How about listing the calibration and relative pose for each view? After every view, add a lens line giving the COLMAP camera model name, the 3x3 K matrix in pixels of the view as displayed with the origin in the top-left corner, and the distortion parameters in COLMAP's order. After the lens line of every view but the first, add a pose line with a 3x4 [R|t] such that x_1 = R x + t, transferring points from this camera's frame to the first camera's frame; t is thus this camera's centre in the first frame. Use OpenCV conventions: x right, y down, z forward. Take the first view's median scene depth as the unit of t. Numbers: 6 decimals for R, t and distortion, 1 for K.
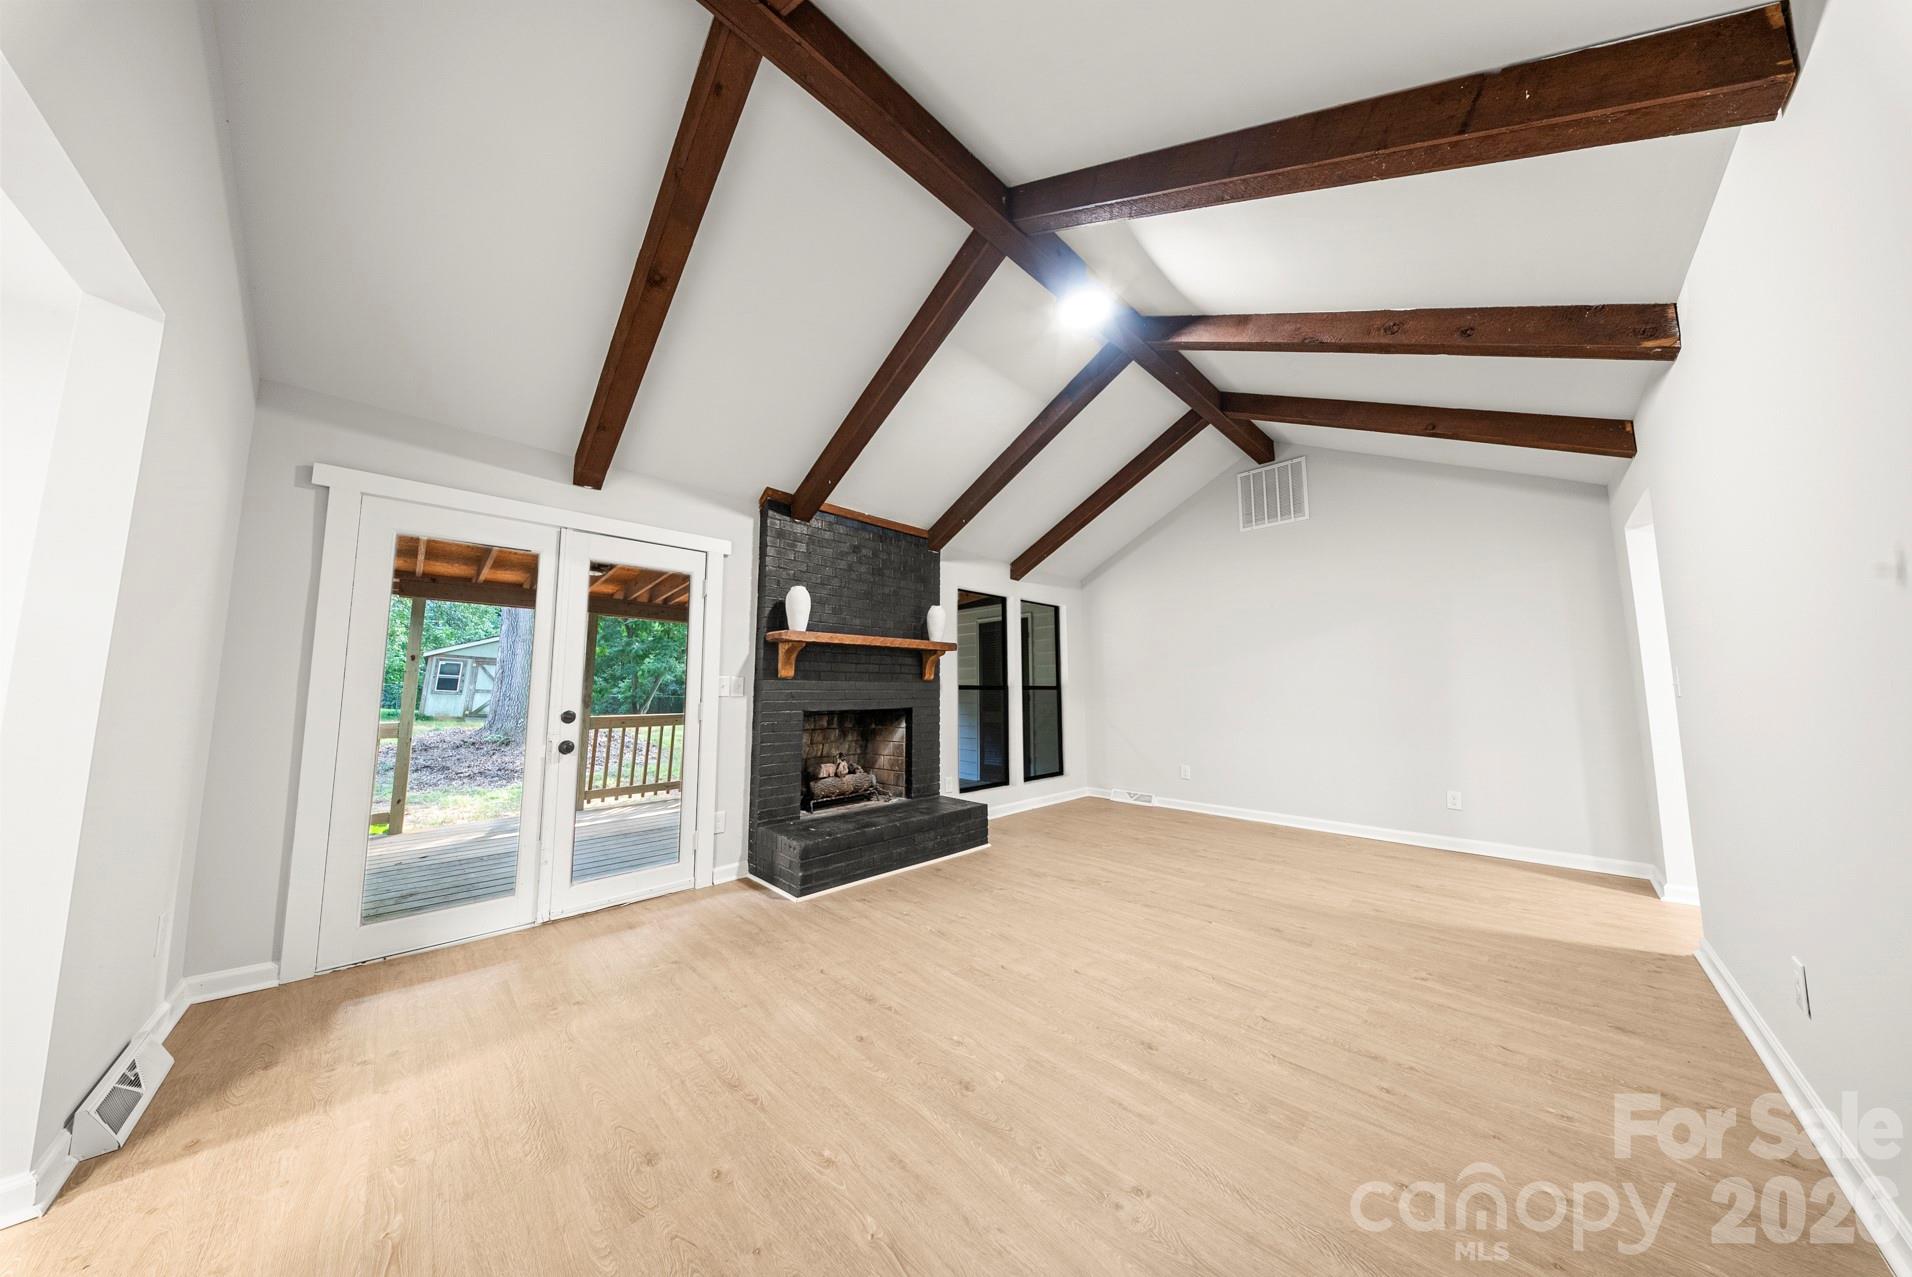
lens RADIAL K [[575.8, 0, 968.1], [0, 575.8, 634.5], [0, 0, 1]] dist [-0.004544, -0.000908]
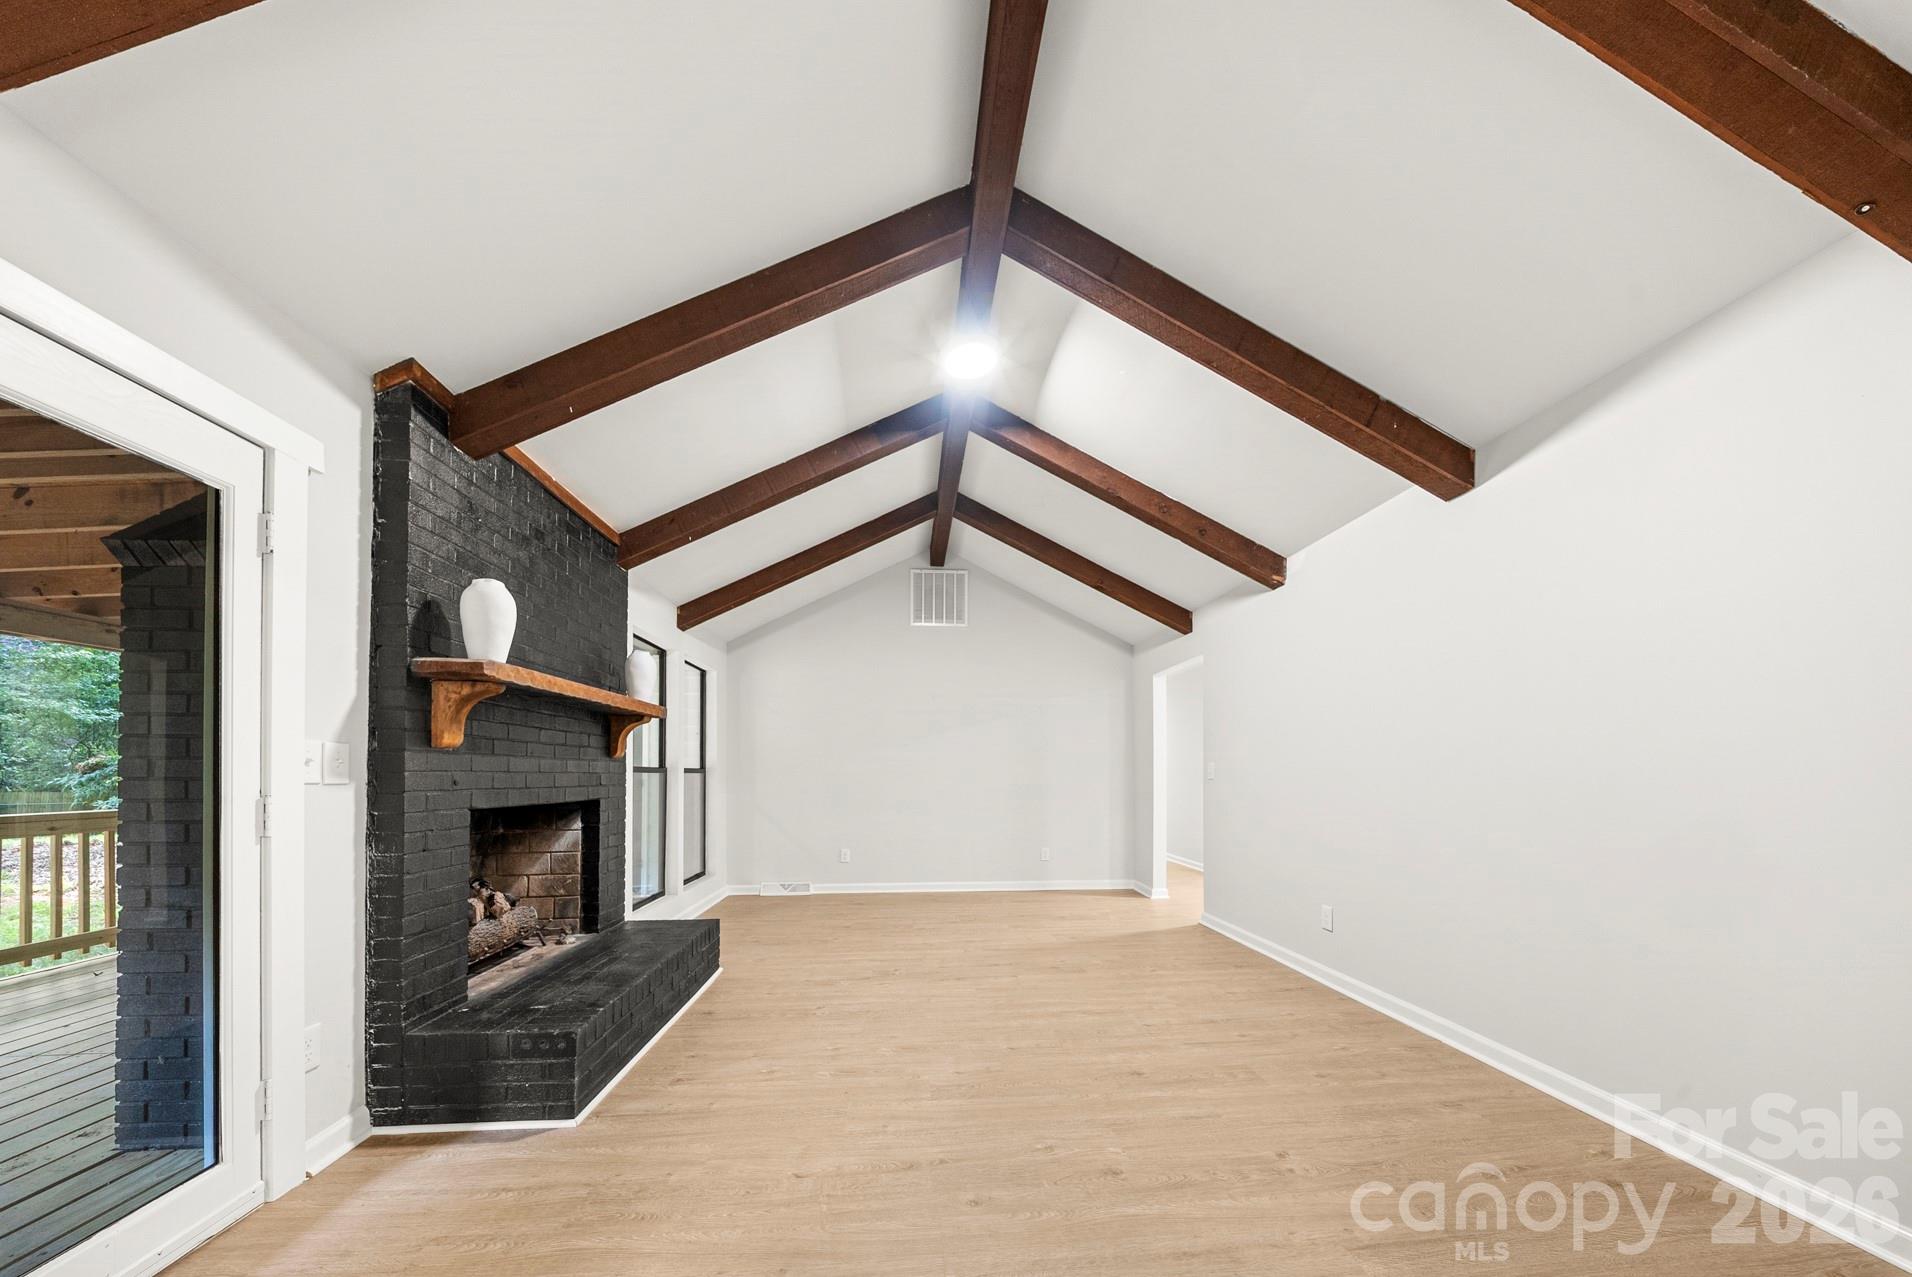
lens RADIAL K [[575.8, 0, 1047.3], [0, 575.8, 773.6], [0, 0, 1]] dist [-0.004544, -0.000908]
pose [[0.631035, 0.004953, 0.775739, -0.353760], [-0.077426, 0.995389, 0.056627, 0.024333], [-0.771881, -0.095796, 0.628508, 0.222950]]
